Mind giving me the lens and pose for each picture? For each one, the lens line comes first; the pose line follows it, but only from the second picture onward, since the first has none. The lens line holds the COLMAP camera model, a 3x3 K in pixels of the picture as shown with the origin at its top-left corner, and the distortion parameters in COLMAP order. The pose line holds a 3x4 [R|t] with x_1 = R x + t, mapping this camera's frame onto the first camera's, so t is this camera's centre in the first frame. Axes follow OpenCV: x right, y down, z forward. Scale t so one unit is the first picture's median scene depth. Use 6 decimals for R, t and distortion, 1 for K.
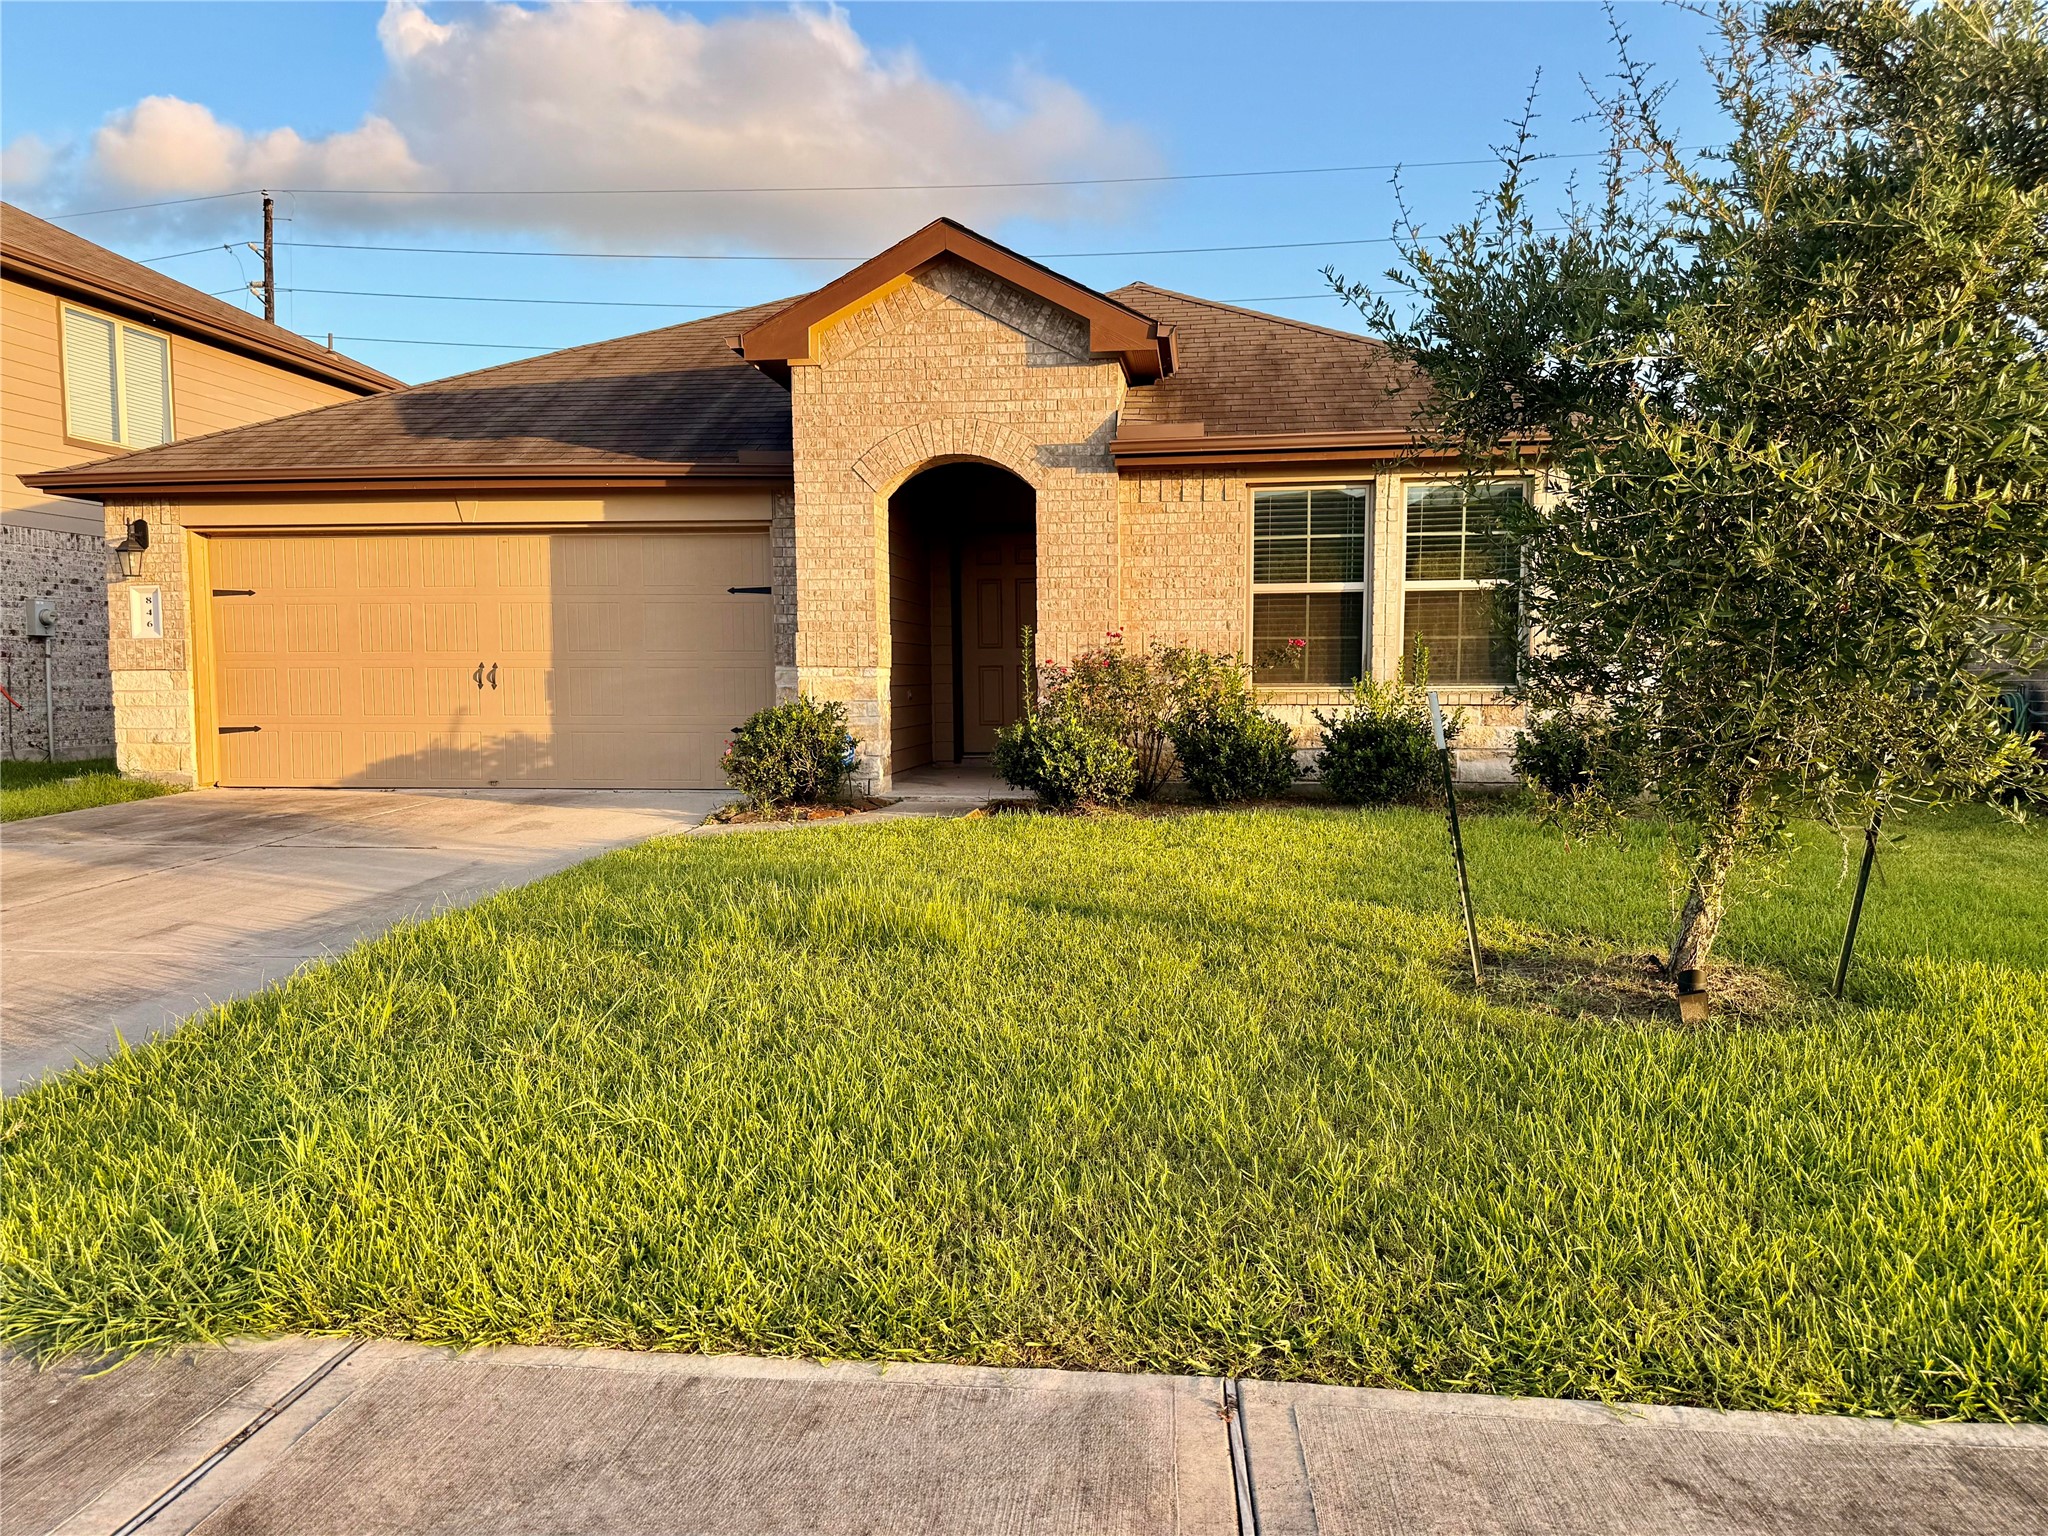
lens RADIAL K [[1476.7, 0, 1026.1], [0, 1476.7, 796.3], [0, 0, 1]] dist [0.104525, -0.136500]
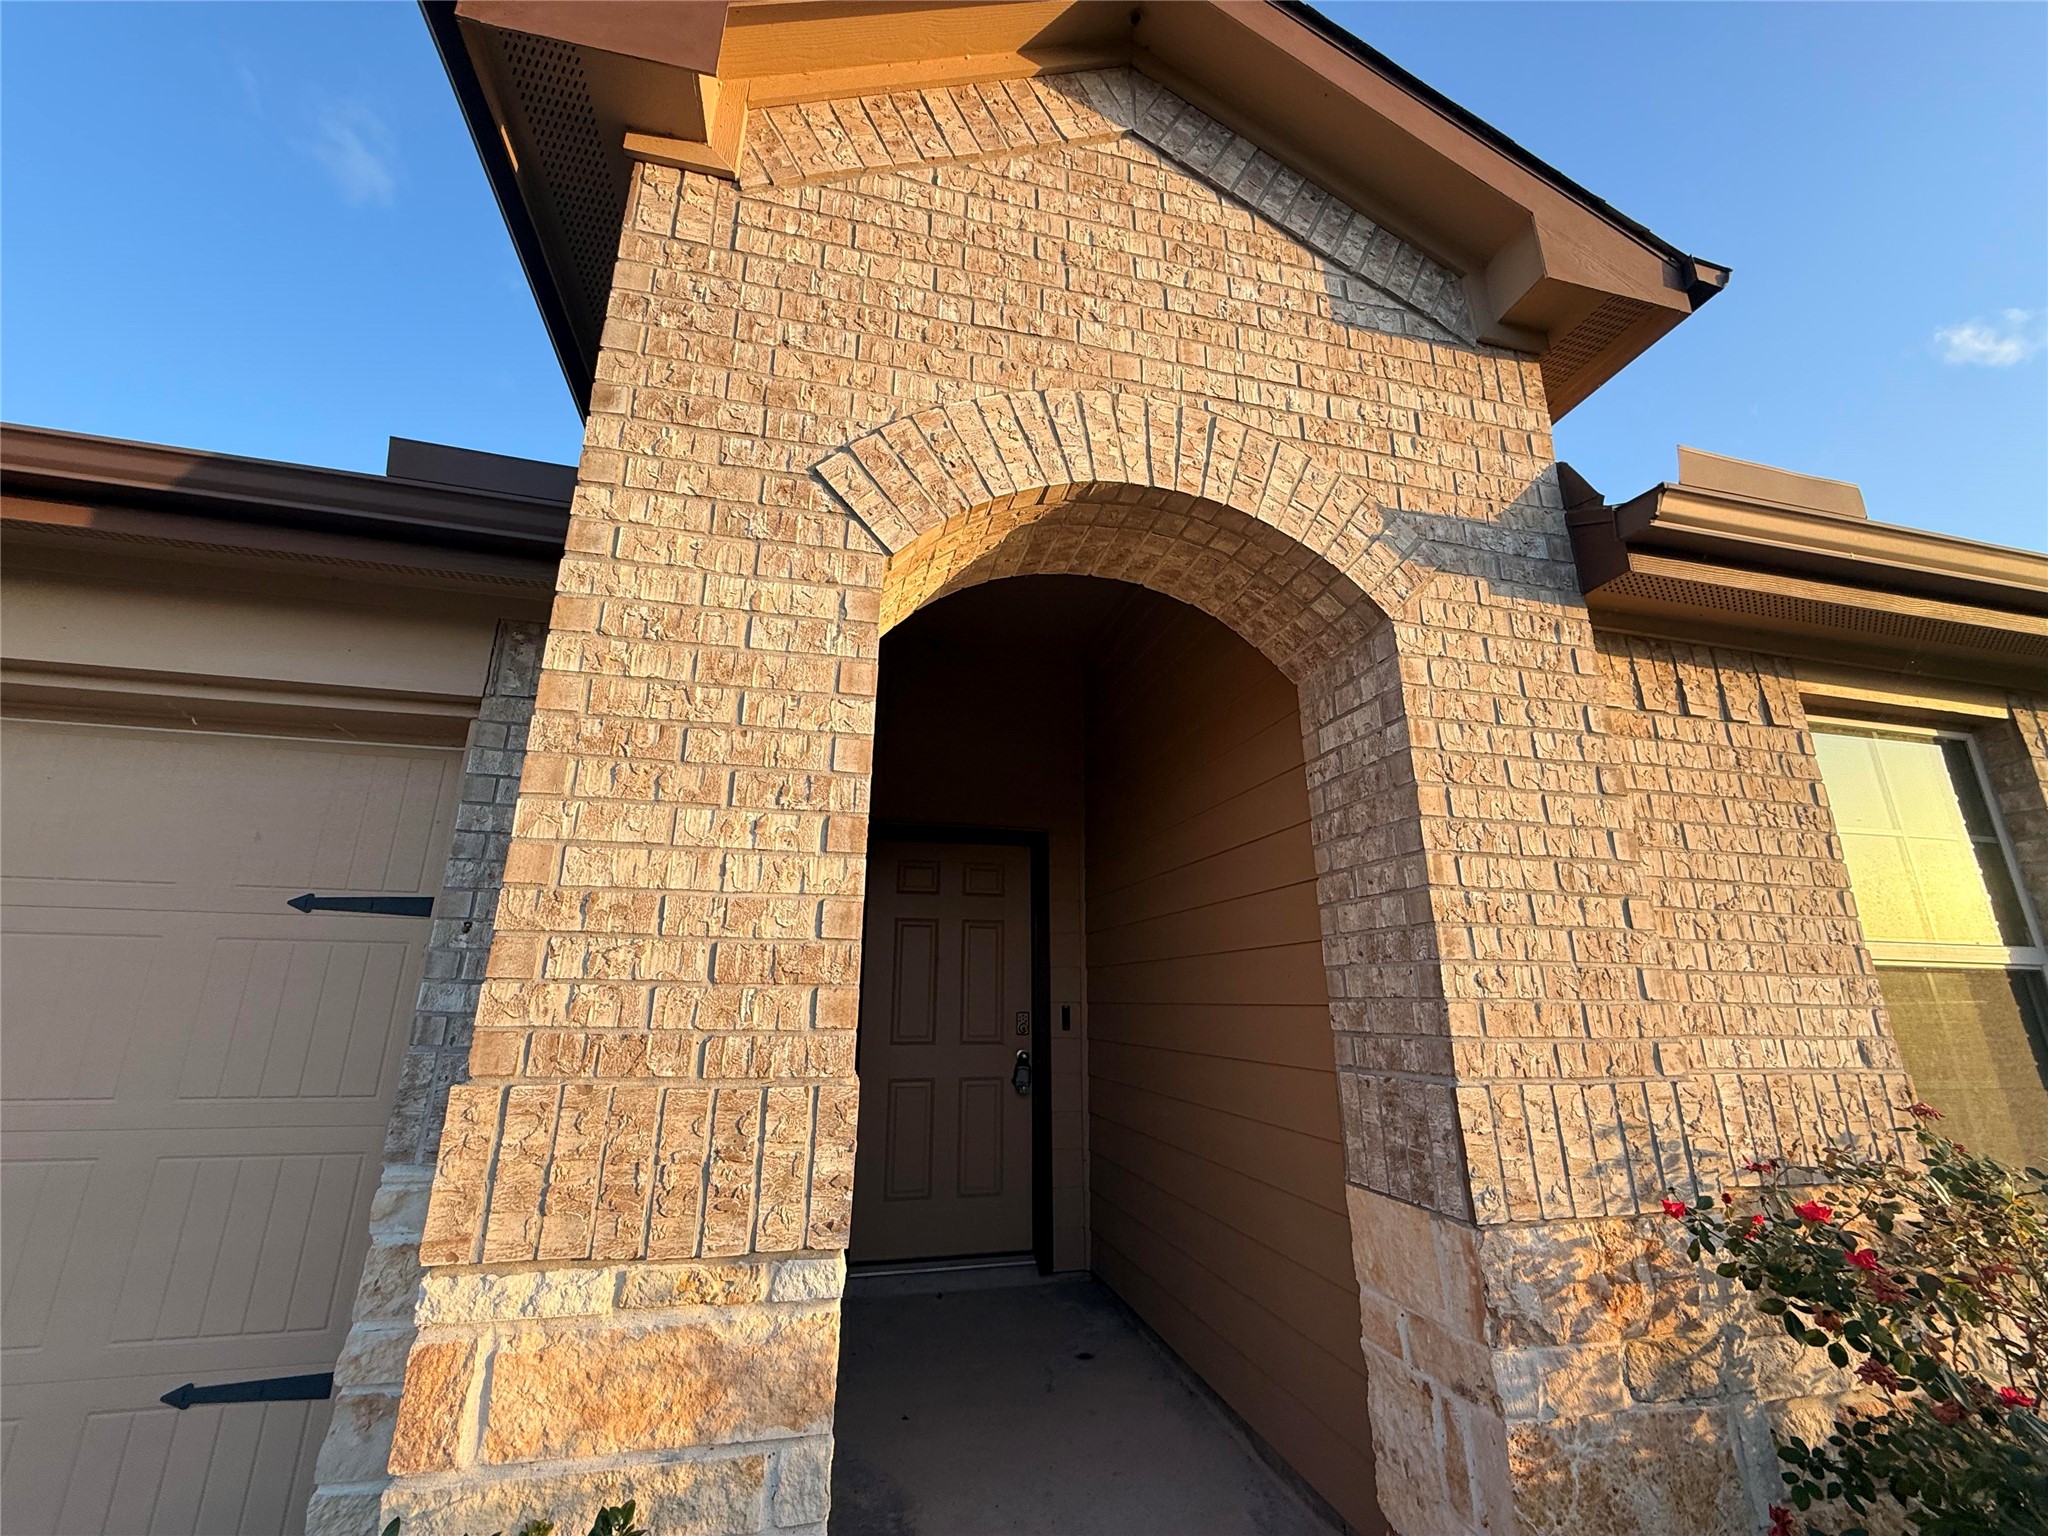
lens RADIAL K [[818.0, 0, 1012.6], [0, 818.0, 764.8], [0, 0, 1]] dist [0.000000, -0.000038]
pose [[0.939074, 0.111626, 0.325084, -0.127461], [0.014618, 0.931969, -0.362242, -0.112755], [-0.343404, 0.344924, 0.873556, 0.881832]]
